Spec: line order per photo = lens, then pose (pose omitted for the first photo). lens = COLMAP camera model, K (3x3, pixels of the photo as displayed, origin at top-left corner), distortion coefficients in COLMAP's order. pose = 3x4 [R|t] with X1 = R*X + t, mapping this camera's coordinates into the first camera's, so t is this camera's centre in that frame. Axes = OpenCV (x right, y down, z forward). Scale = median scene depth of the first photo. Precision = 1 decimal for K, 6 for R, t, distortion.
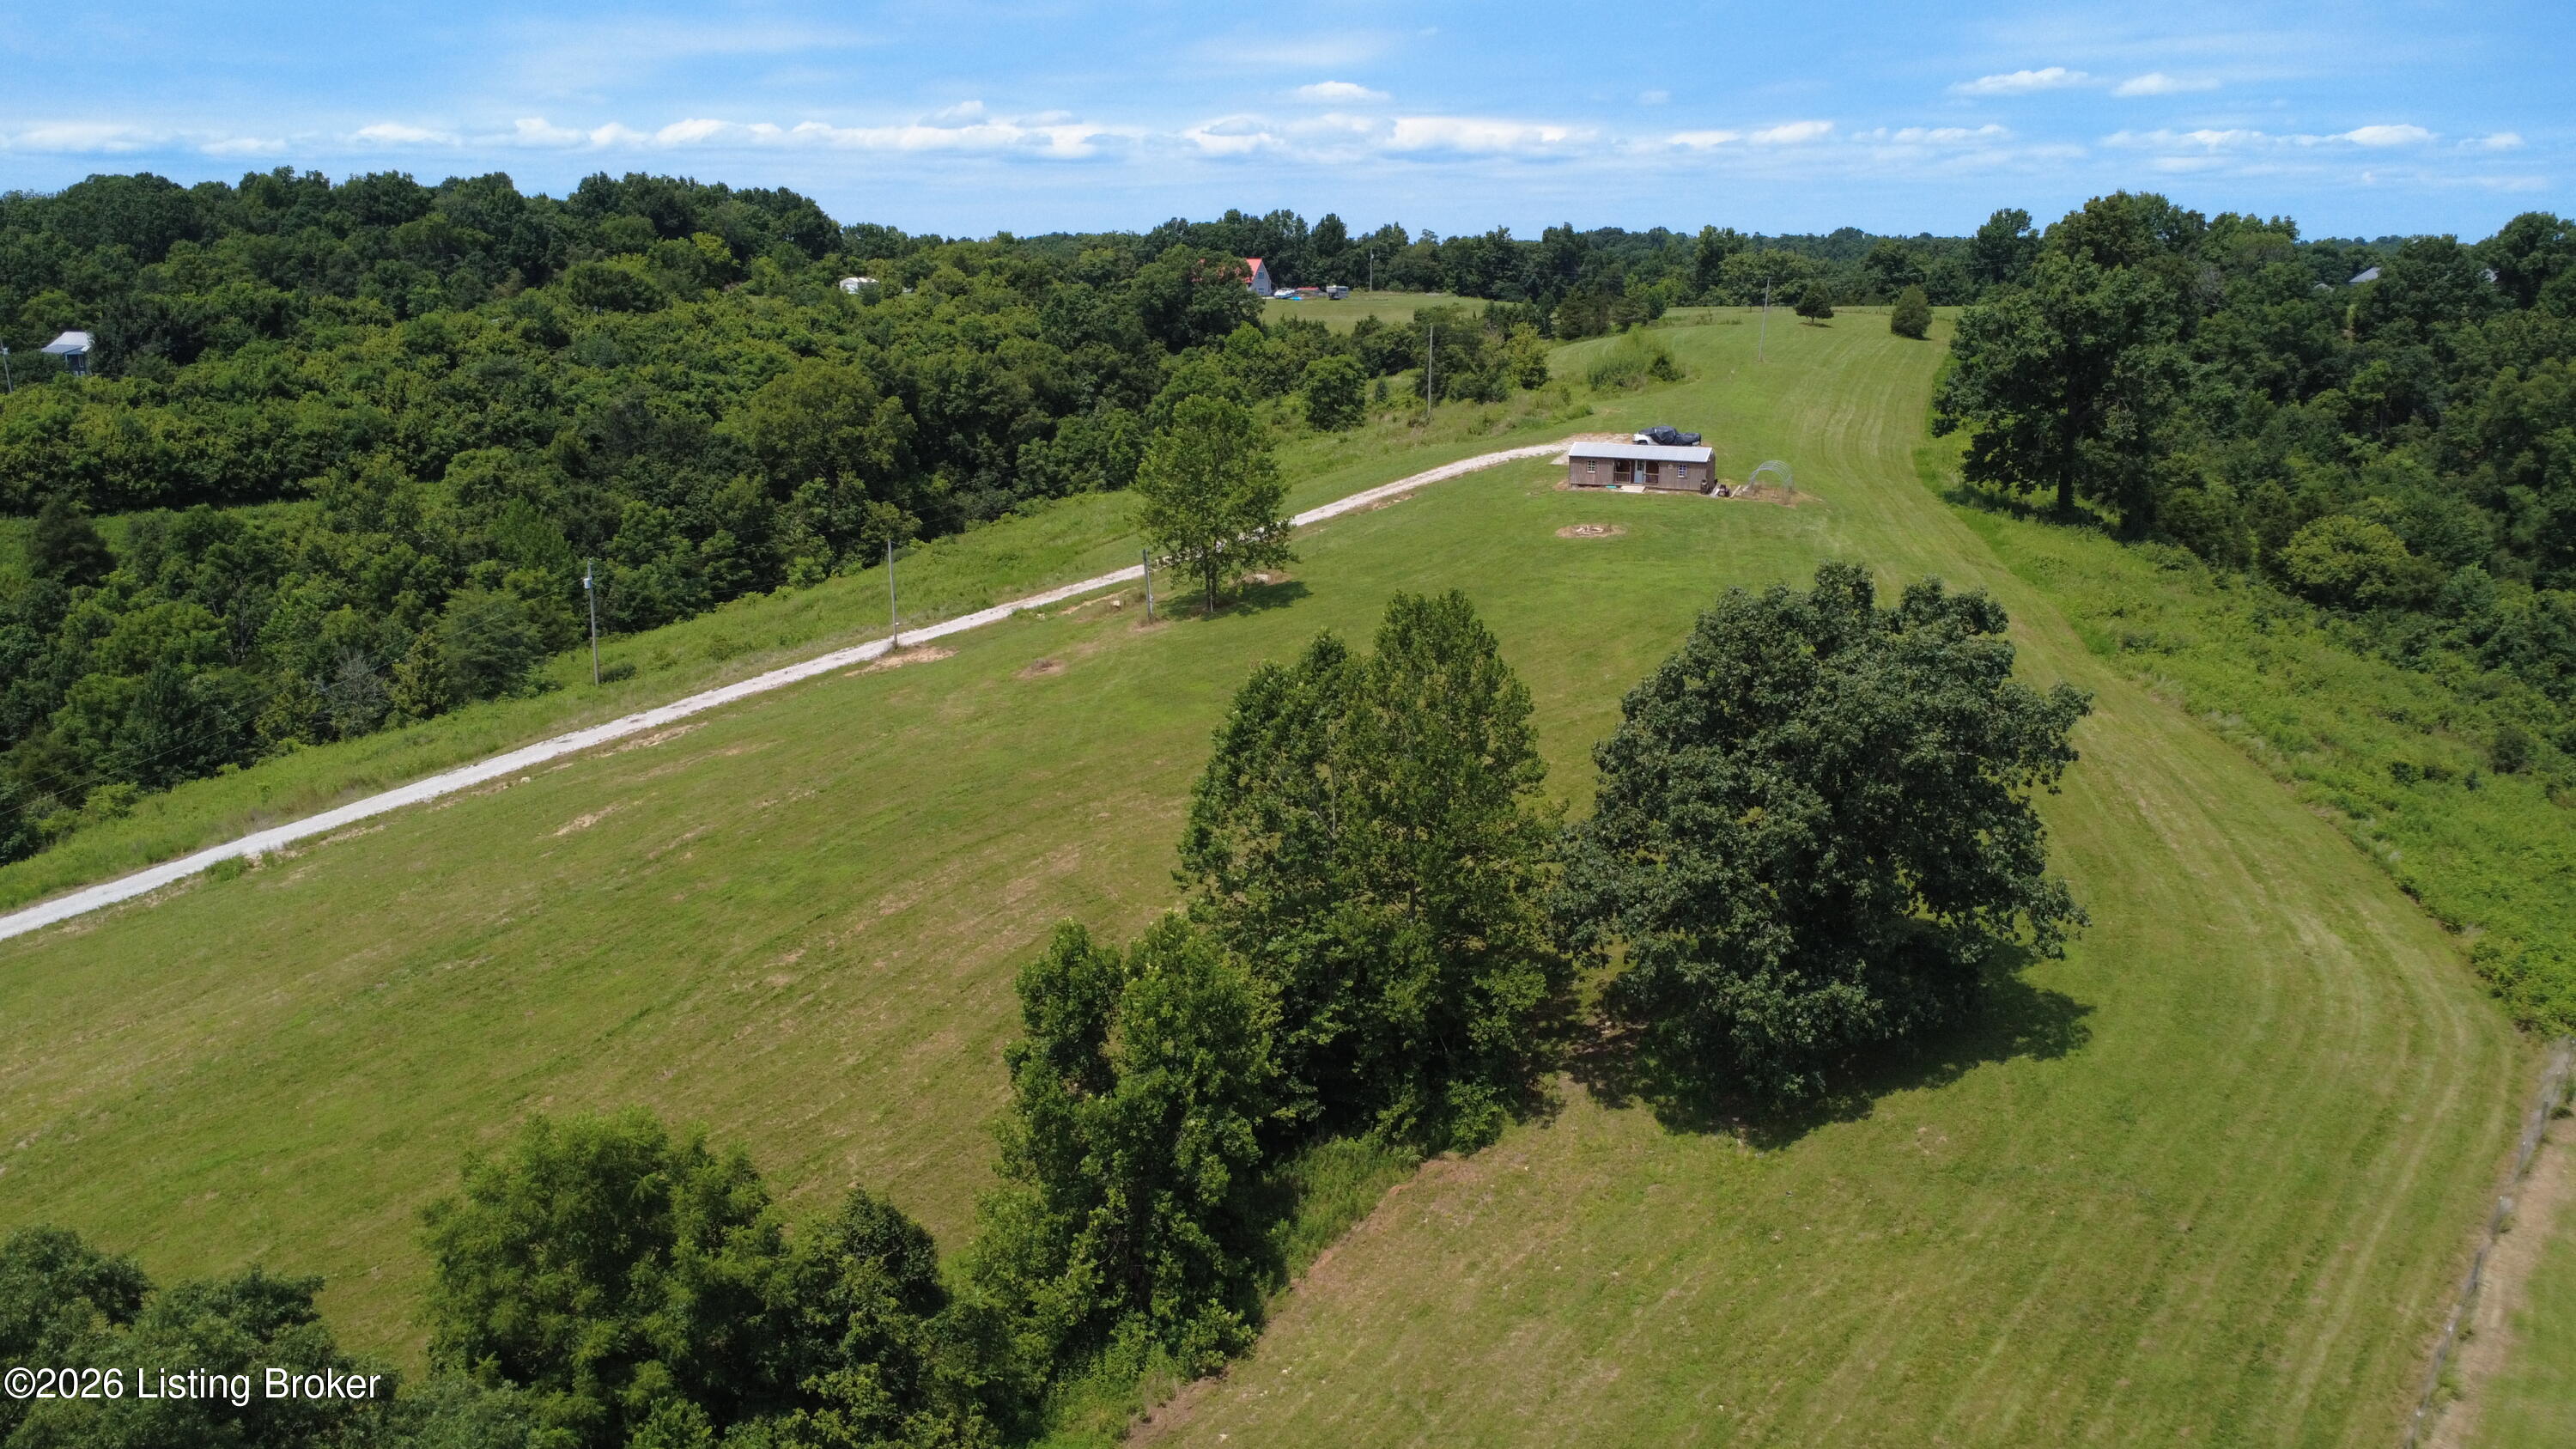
lens RADIAL K [[1920.2, 0, 1294.9], [0, 1920.2, 723.3], [0, 0, 1]] dist [-0.003294, -0.000342]
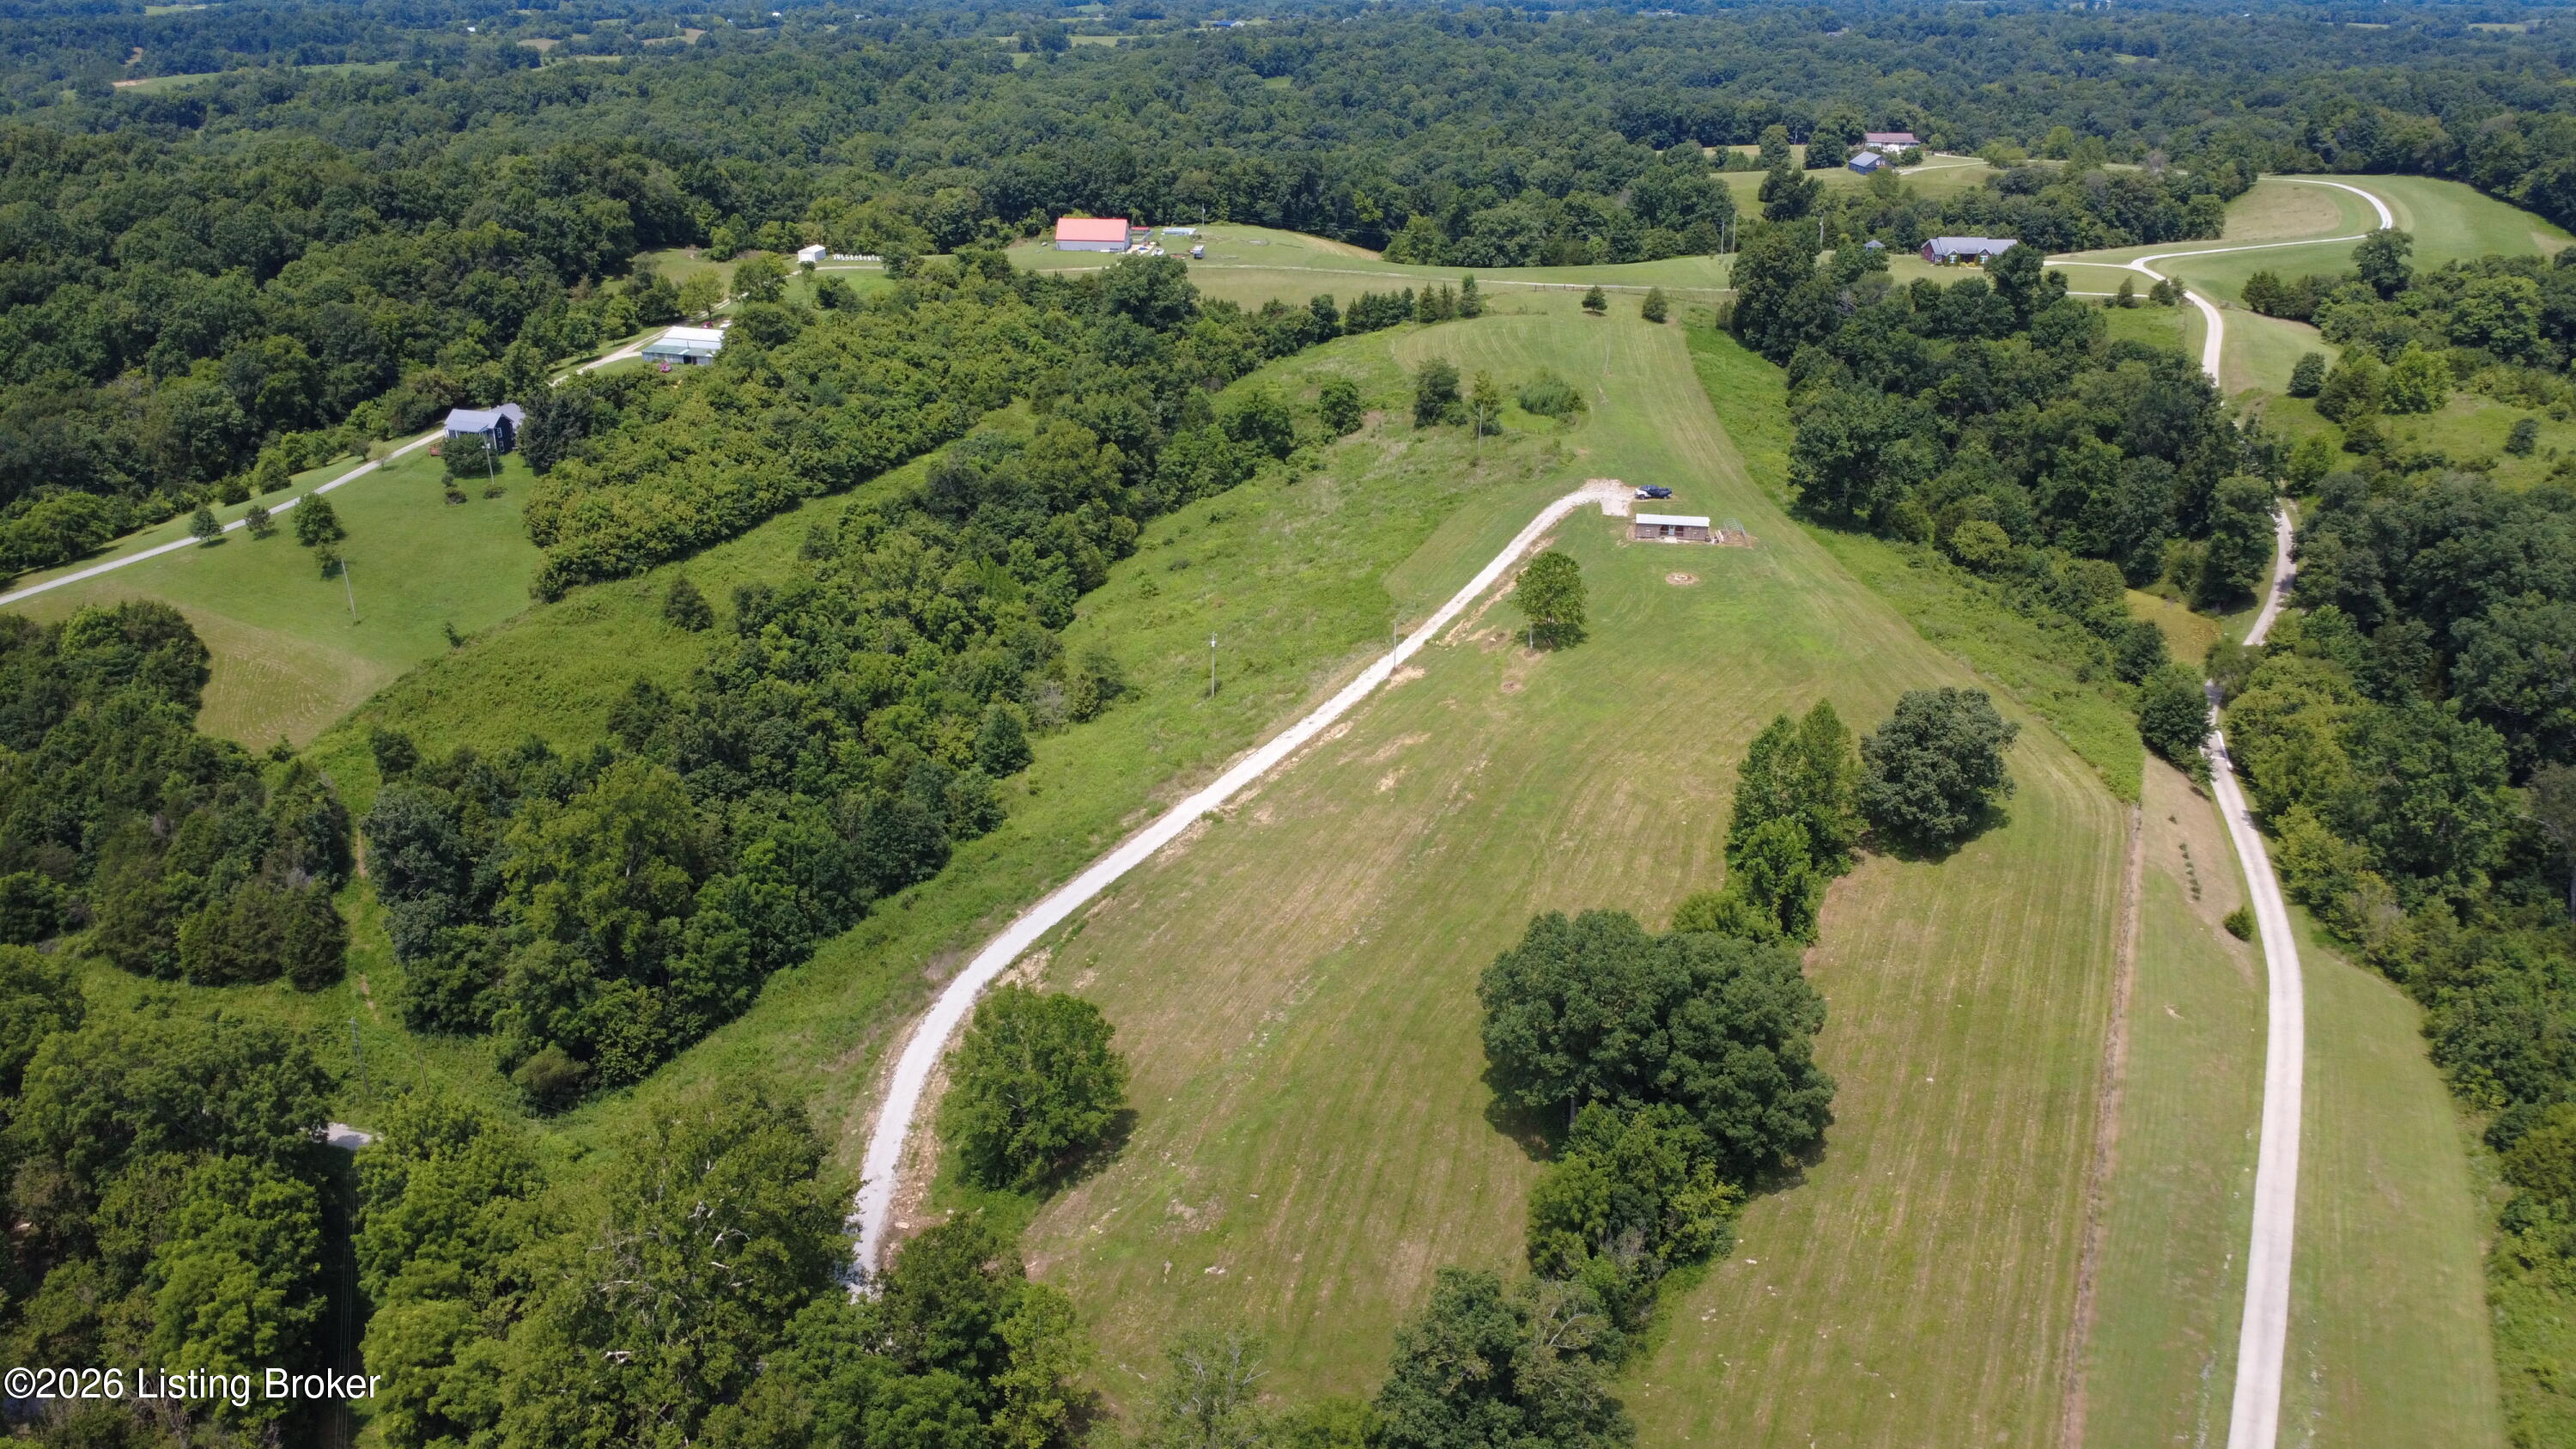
lens RADIAL K [[1920.2, 0, 1284.1], [0, 1920.2, 722.0], [0, 0, 1]] dist [-0.003294, -0.000342]
pose [[0.963542, -0.096737, 0.249459, -0.755347], [0.060010, 0.986733, 0.150854, -0.271826], [-0.260742, -0.130384, 0.956563, -0.854645]]
